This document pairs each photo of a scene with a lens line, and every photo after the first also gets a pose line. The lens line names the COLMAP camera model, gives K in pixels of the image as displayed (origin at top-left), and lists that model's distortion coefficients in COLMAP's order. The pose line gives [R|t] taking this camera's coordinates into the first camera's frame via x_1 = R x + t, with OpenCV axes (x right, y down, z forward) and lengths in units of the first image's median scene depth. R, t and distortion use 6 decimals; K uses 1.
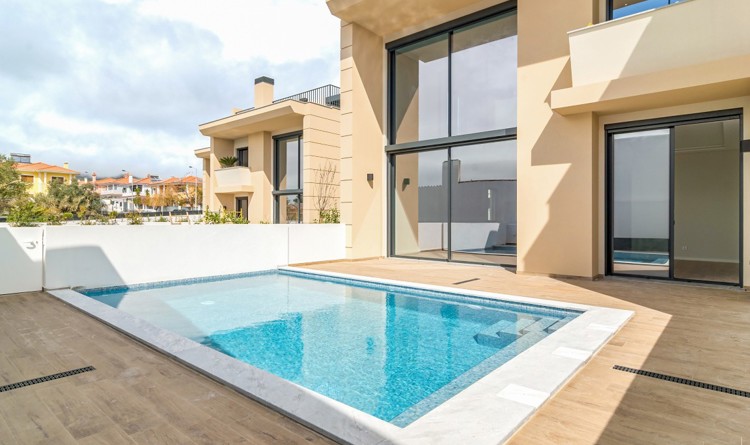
lens RADIAL K [[420.2, 0, 374.4], [0, 420.2, 221.8], [0, 0, 1]] dist [0.004780, 0.005495]
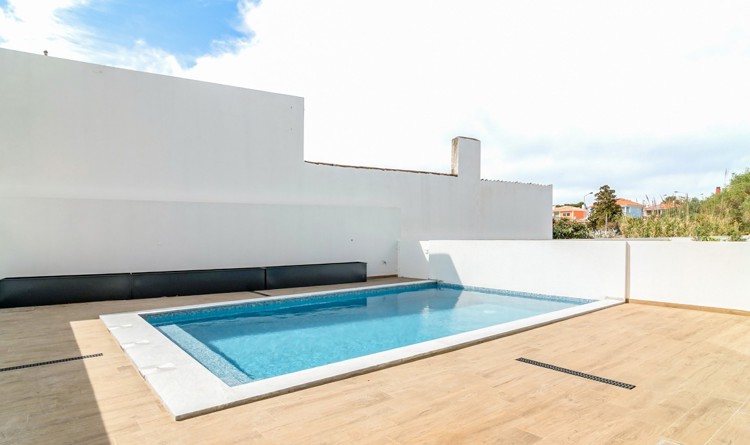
lens RADIAL K [[420.2, 0, 374.7], [0, 420.2, 225.1], [0, 0, 1]] dist [0.004780, 0.005495]
pose [[-0.204722, -0.025528, -0.978487, 1.469059], [-0.003260, 0.999672, -0.025398, -0.014655], [0.978815, -0.002009, -0.204739, 1.832291]]
